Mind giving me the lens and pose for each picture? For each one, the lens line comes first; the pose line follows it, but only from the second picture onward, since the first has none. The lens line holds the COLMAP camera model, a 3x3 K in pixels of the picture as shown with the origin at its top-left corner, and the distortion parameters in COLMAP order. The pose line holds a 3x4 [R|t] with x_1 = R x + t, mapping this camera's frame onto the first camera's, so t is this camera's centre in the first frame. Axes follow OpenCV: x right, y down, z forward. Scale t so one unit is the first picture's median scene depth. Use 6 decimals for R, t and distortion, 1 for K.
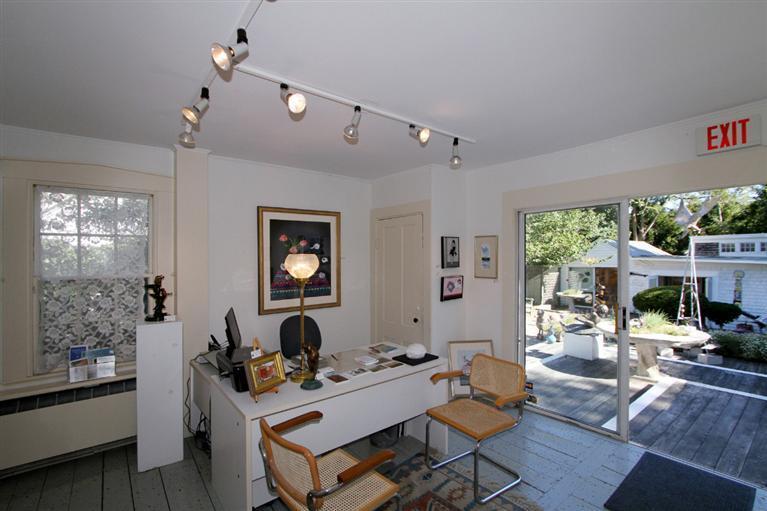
lens RADIAL K [[351.3, 0, 383.5], [0, 351.3, 255.5], [0, 0, 1]] dist [0.000408, 0.000061]
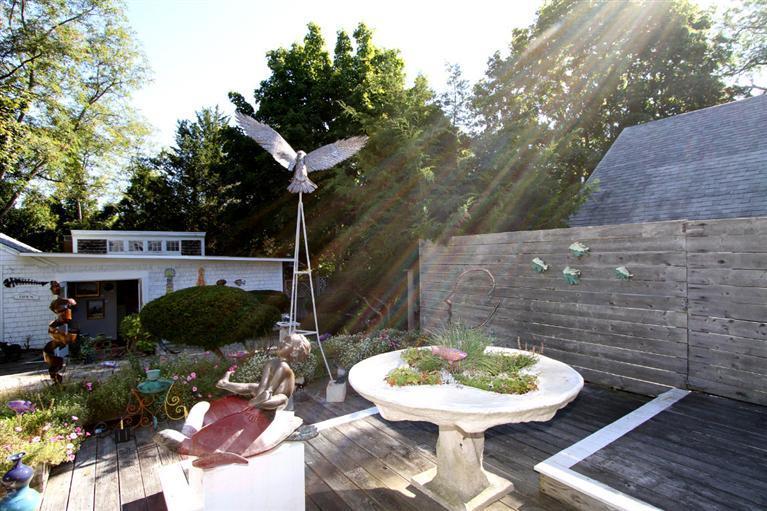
lens RADIAL K [[379.9, 0, 383.5], [0, 379.9, 255.5], [0, 0, 1]] dist [0.000660, 0.000056]
pose [[0.032422, 0.021912, 0.999234, 0.097813], [0.006626, 0.999733, -0.022138, 0.027552], [-0.999452, 0.007339, 0.032268, 0.365857]]
